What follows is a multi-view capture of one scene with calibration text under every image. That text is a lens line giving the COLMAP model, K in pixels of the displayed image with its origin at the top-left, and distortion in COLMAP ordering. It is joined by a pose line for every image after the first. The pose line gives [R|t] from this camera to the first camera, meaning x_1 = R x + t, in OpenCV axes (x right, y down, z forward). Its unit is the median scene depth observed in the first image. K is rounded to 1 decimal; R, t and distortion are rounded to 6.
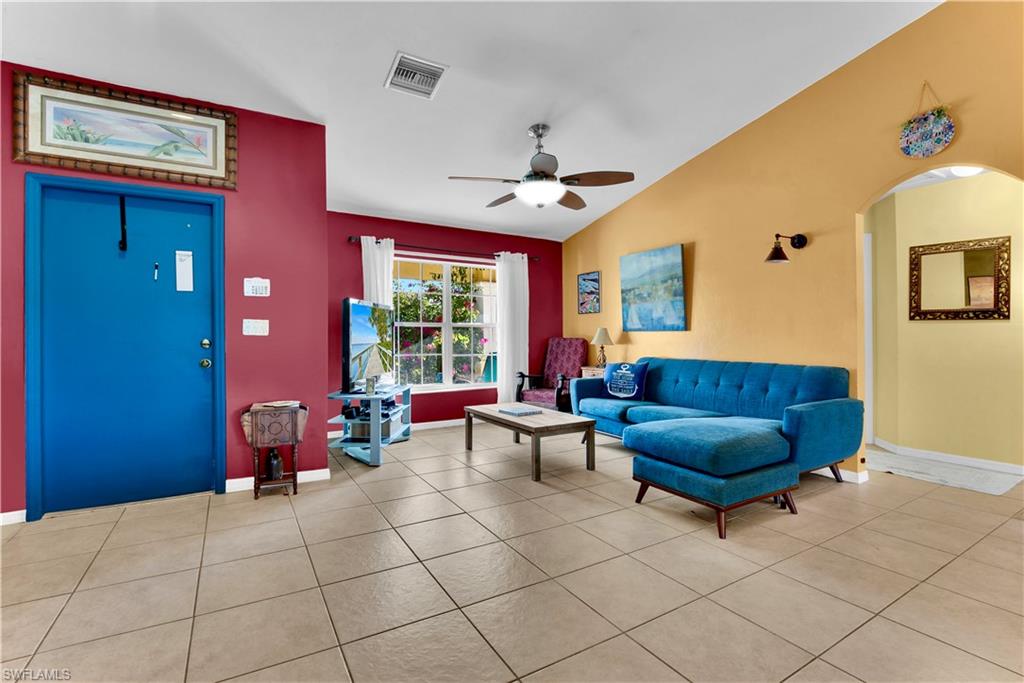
lens RADIAL K [[469.0, 0, 520.0], [0, 469.0, 338.9], [0, 0, 1]] dist [0.002804, -0.012763]
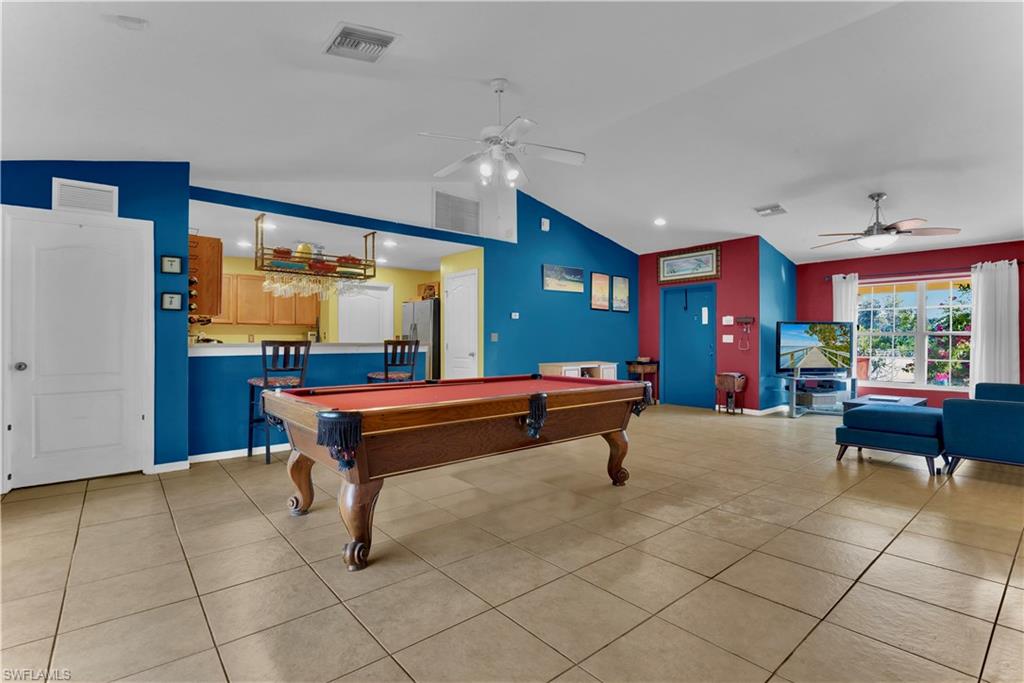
lens RADIAL K [[469.0, 0, 508.8], [0, 469.0, 347.1], [0, 0, 1]] dist [0.002804, -0.012763]
pose [[0.148038, 0.010911, -0.988922, 1.334991], [-0.007173, 0.999925, 0.009958, -0.000461], [0.988956, 0.005619, 0.148105, -0.310600]]
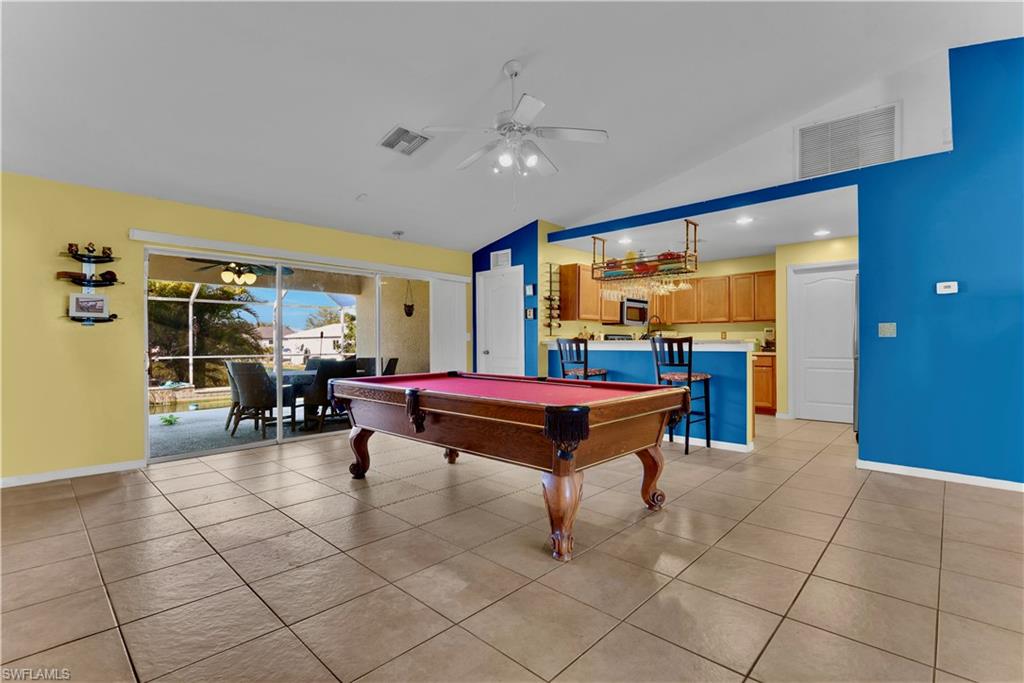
lens RADIAL K [[469.0, 0, 516.4], [0, 469.0, 336.6], [0, 0, 1]] dist [0.002804, -0.012763]
pose [[-0.962387, 0.003742, -0.271657, 0.649233], [0.004630, 0.999986, -0.002629, -0.004939], [0.271643, -0.003787, -0.962391, 0.662650]]
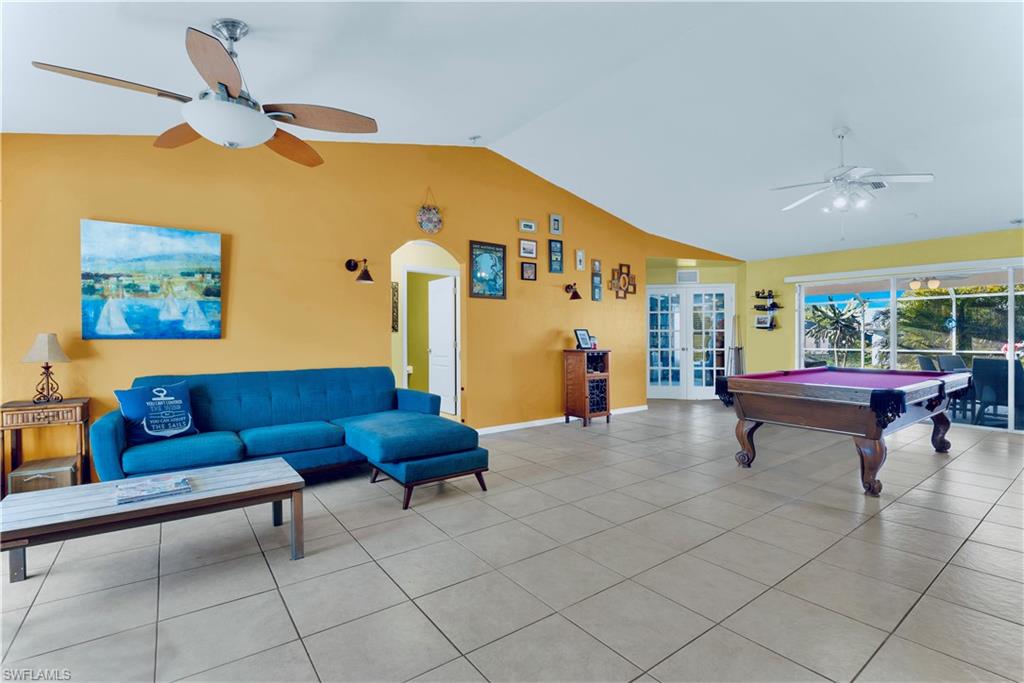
lens RADIAL K [[469.0, 0, 505.7], [0, 469.0, 340.5], [0, 0, 1]] dist [0.002804, -0.012763]
pose [[-0.085751, -0.006464, 0.996296, -0.652594], [0.009805, 0.999925, 0.007331, -0.019937], [-0.996268, 0.010397, -0.085681, 0.721854]]
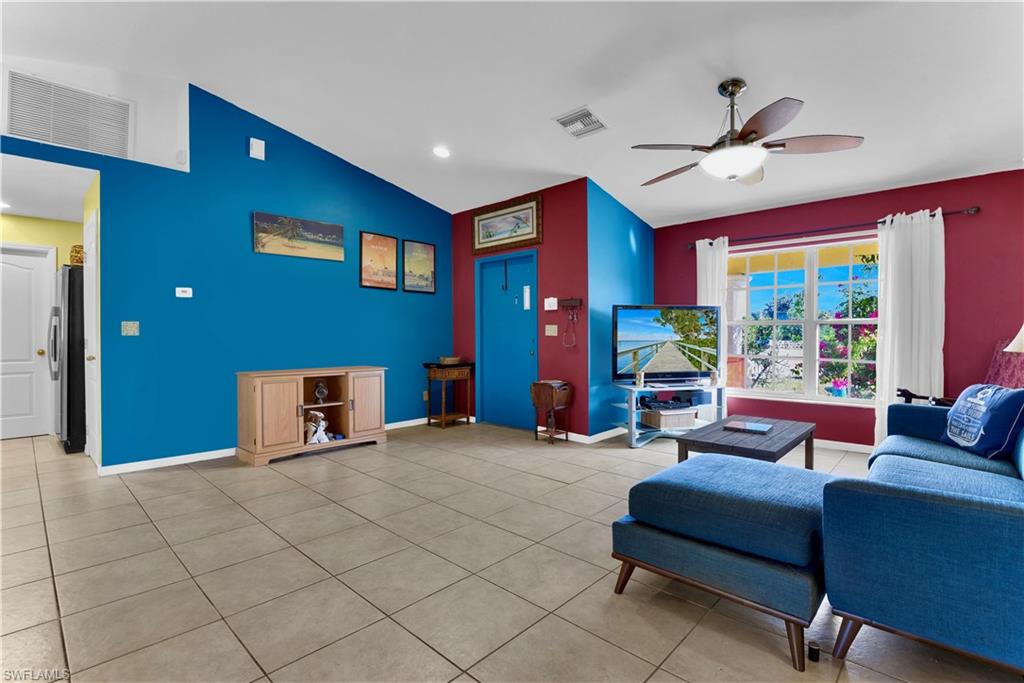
lens RADIAL K [[469.0, 0, 499.3], [0, 469.0, 340.6], [0, 0, 1]] dist [0.002804, -0.012763]
pose [[0.256669, 0.009096, -0.966457, 0.780595], [-0.003701, 0.999958, 0.008429, -0.003588], [0.966492, 0.001414, 0.256692, 0.413286]]
